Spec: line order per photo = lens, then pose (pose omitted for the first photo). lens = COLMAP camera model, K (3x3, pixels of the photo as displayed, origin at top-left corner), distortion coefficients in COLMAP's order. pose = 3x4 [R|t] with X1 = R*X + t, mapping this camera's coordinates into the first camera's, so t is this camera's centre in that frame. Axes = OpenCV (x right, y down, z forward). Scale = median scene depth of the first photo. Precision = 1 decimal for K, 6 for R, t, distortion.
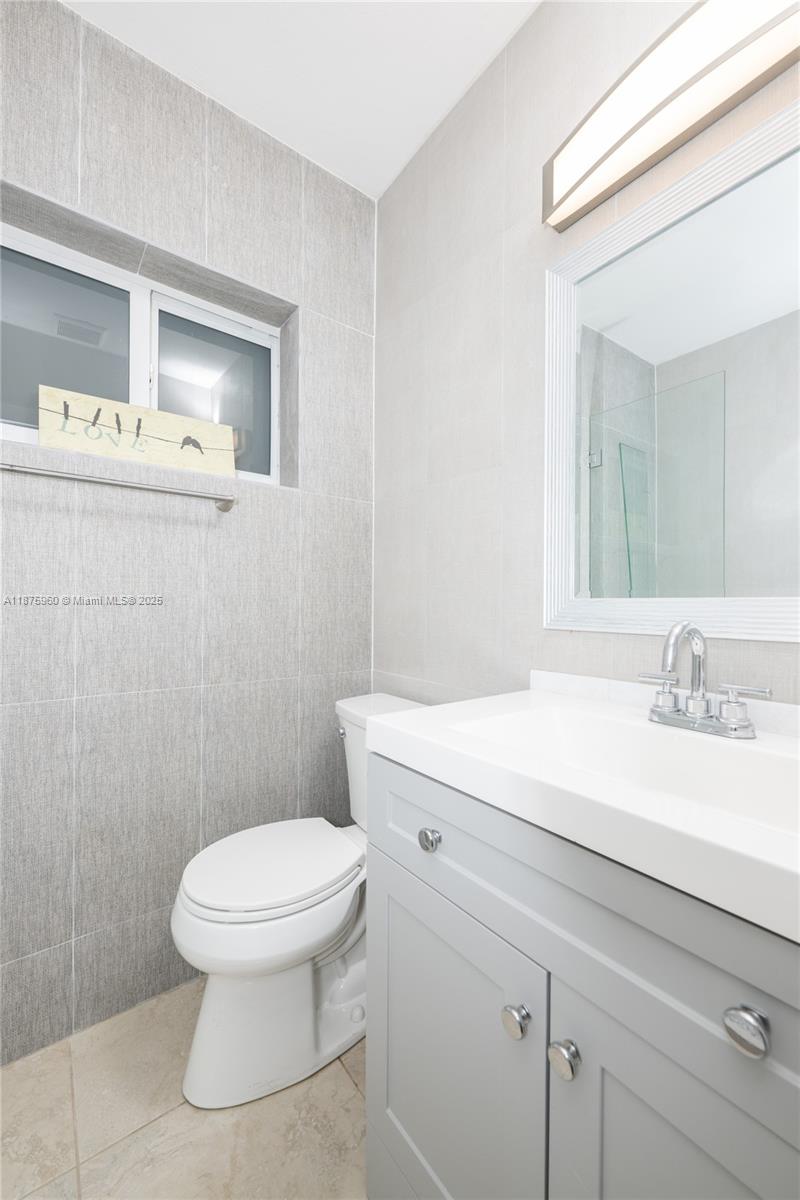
lens RADIAL K [[476.5, 0, 396.9], [0, 476.5, 604.4], [0, 0, 1]] dist [-0.001655, 0.000255]
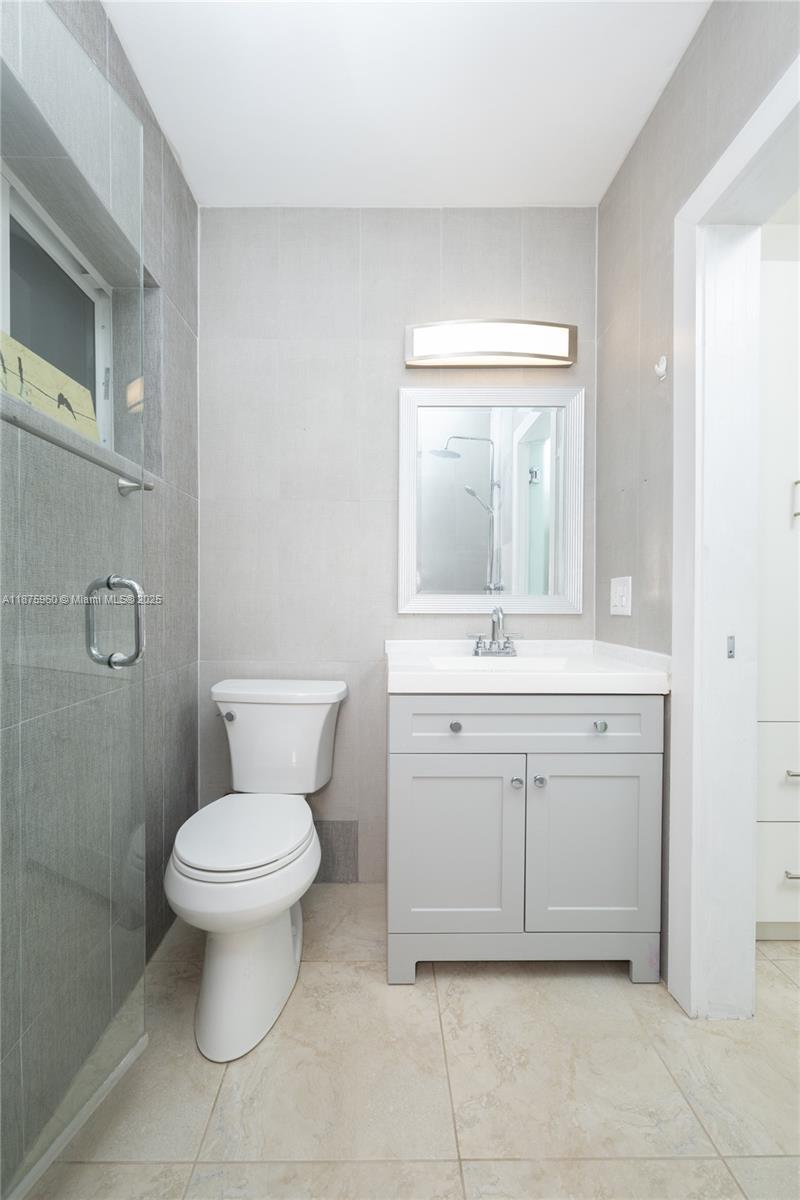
lens RADIAL K [[476.5, 0, 394.0], [0, 476.5, 603.0], [0, 0, 1]] dist [-0.001655, 0.000255]
pose [[0.589206, -0.012017, 0.807893, -0.851368], [-0.000838, 0.999880, 0.015483, -0.008200], [-0.807982, -0.009800, 0.589125, 0.061484]]
